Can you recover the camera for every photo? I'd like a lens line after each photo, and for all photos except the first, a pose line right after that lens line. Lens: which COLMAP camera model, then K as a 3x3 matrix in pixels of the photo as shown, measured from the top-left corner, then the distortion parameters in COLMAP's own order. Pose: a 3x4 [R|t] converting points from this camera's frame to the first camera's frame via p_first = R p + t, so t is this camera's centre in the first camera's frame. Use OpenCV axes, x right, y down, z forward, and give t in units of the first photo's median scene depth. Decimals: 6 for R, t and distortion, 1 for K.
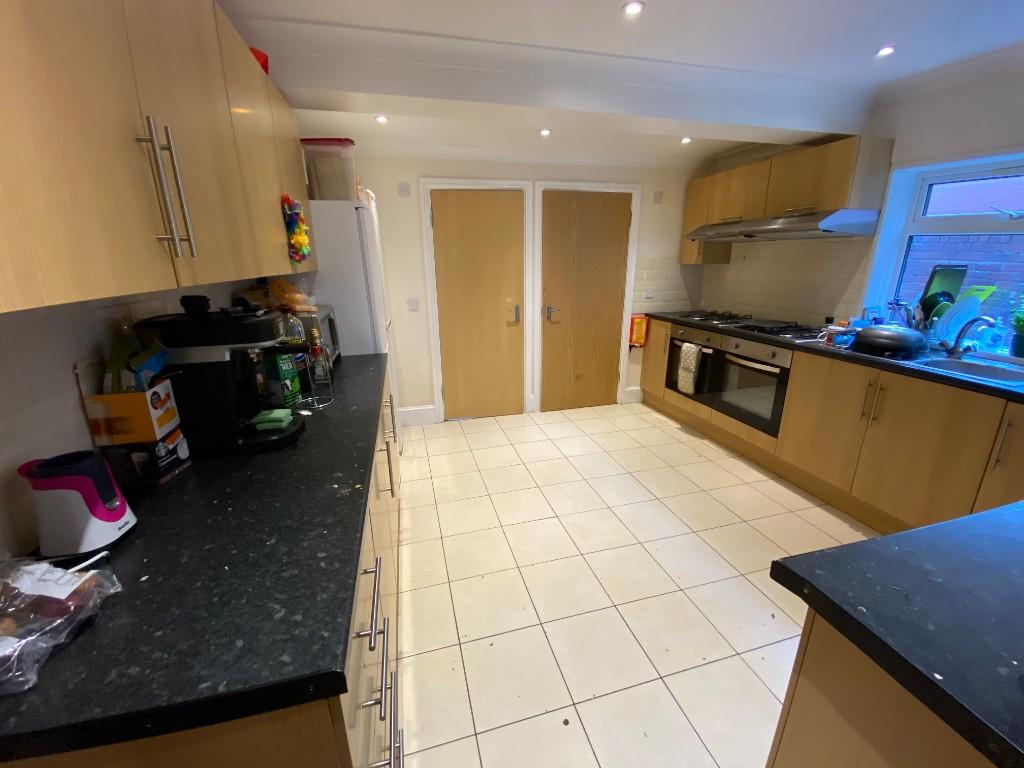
lens RADIAL K [[419.2, 0, 515.1], [0, 419.2, 388.9], [0, 0, 1]] dist [-0.008788, -0.001334]
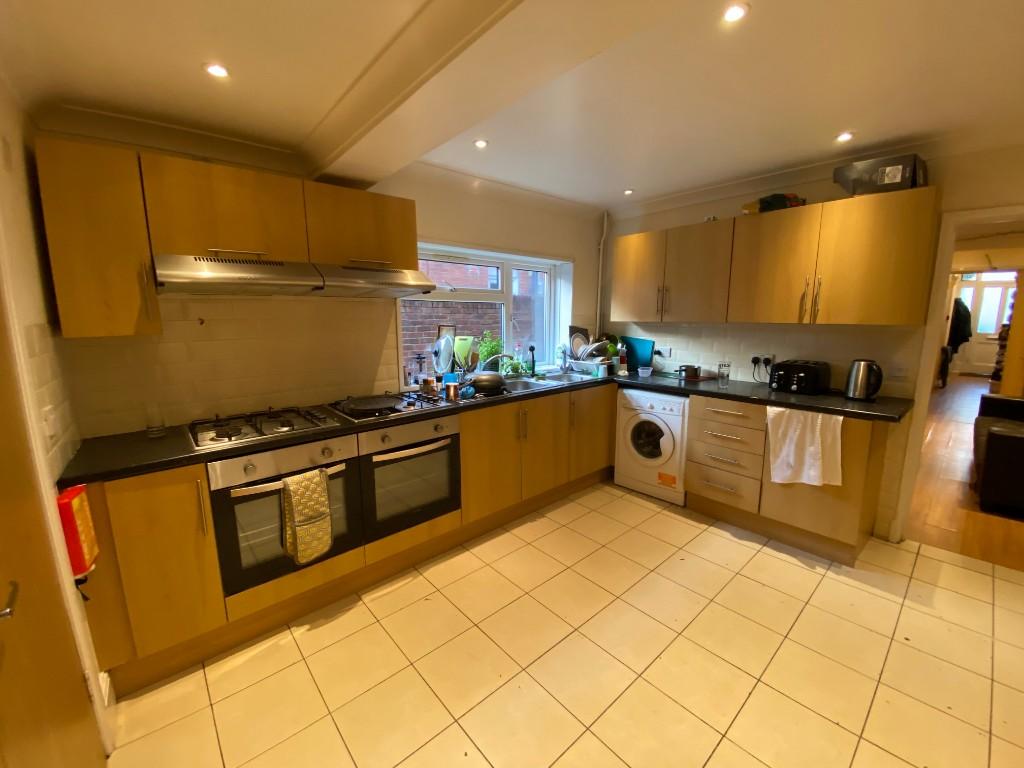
lens RADIAL K [[419.2, 0, 513.0], [0, 419.2, 379.2], [0, 0, 1]] dist [-0.008788, -0.001334]
pose [[-0.443114, -0.140386, 0.885405, -0.178132], [0.266806, 0.922254, 0.279755, -0.332119], [-0.855841, 0.360195, -0.371208, 1.026830]]
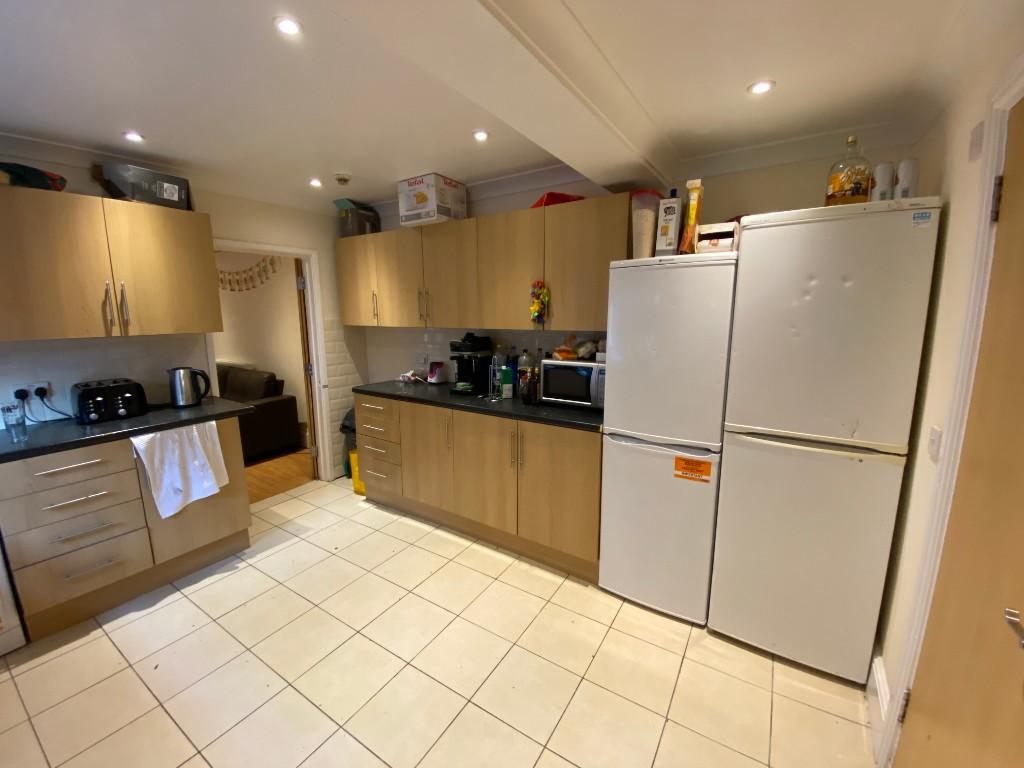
lens RADIAL K [[419.2, 0, 516.1], [0, 419.2, 377.2], [0, 0, 1]] dist [-0.008788, -0.001334]
pose [[-0.744954, 0.115691, -0.657008, 0.305064], [-0.184654, 0.910610, 0.369719, -0.373914], [0.641051, 0.396743, -0.656999, 1.116161]]
